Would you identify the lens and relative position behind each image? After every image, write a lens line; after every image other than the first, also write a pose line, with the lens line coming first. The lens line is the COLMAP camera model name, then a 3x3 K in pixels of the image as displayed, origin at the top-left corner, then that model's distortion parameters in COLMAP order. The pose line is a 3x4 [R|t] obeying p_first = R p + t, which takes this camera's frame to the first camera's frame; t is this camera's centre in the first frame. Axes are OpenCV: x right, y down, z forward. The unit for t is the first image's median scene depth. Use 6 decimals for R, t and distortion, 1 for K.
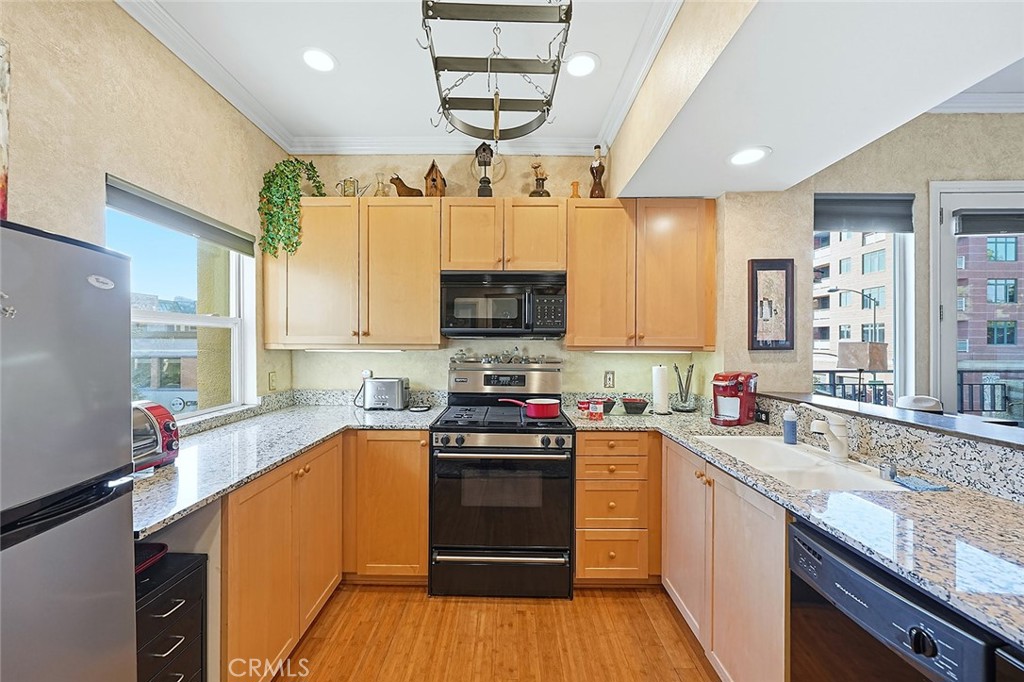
lens RADIAL K [[396.8, 0, 509.0], [0, 396.8, 343.6], [0, 0, 1]] dist [0.004148, 0.000829]
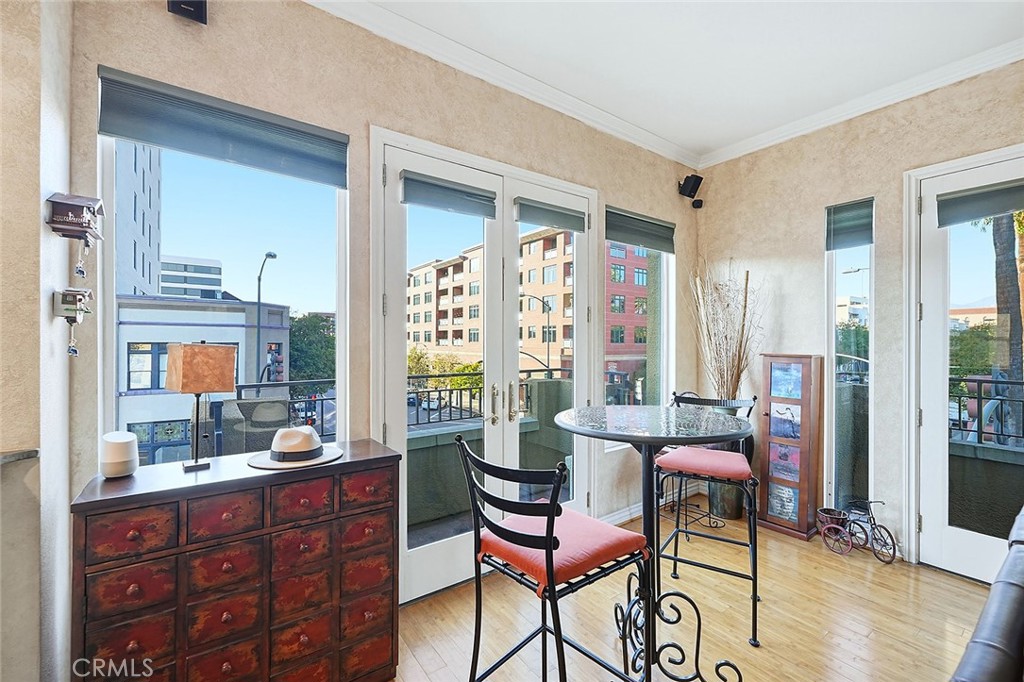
lens RADIAL K [[431.2, 0, 512.6], [0, 431.2, 342.5], [0, 0, 1]] dist [0.004360, -0.001341]
pose [[0.807920, 0.002055, 0.589289, 0.926844], [-0.003586, 0.999993, 0.001429, -0.007716], [-0.589281, -0.003268, 0.807921, 0.236307]]
